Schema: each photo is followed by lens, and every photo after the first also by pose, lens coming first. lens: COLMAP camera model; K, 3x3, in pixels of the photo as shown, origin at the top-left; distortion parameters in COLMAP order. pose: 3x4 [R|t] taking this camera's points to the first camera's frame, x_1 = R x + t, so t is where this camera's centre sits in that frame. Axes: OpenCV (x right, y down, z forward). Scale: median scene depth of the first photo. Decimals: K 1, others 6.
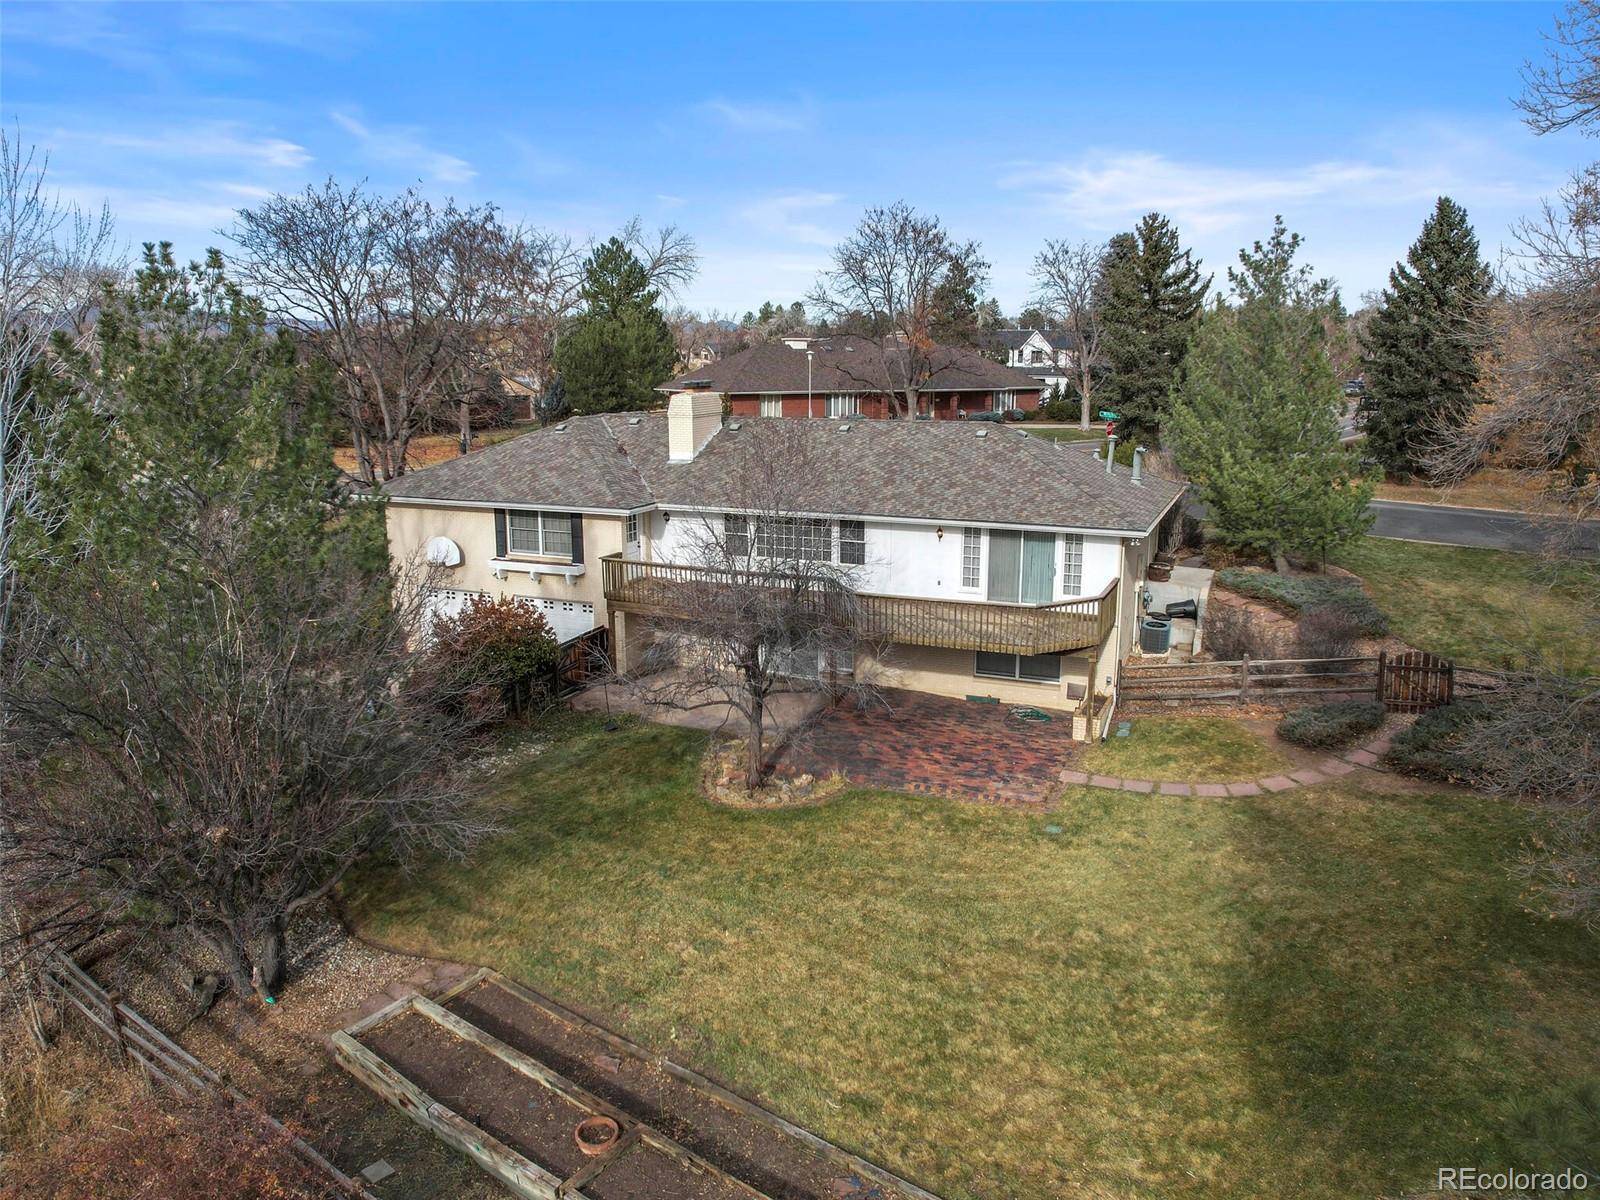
lens RADIAL K [[1037.4, 0, 800.1], [0, 1037.4, 601.5], [0, 0, 1]] dist [-0.032567, -0.004894]
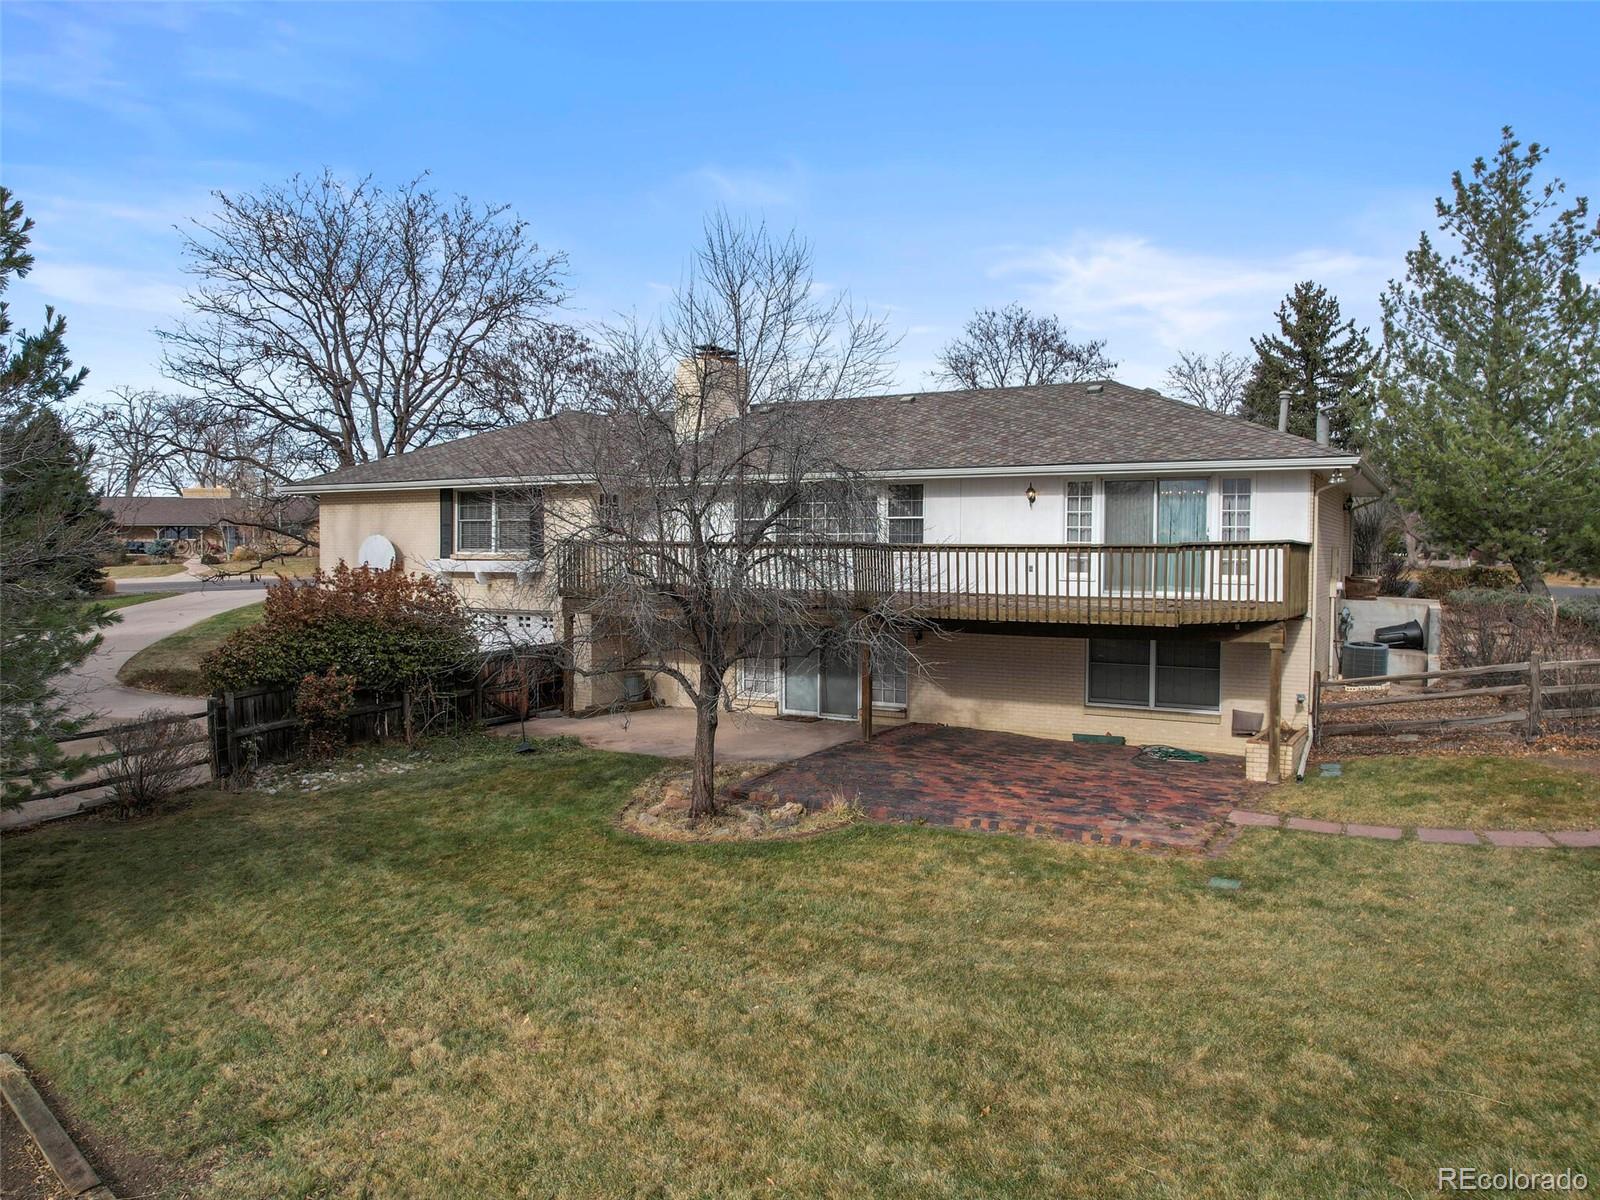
lens RADIAL K [[1123.9, 0, 767.1], [0, 1123.9, 609.2], [0, 0, 1]] dist [-0.055685, 0.040702]
pose [[0.991898, 0.007131, -0.126838, 0.078346], [-0.023325, 0.991672, -0.126658, 0.147841], [0.124878, 0.128590, 0.983804, 0.364579]]
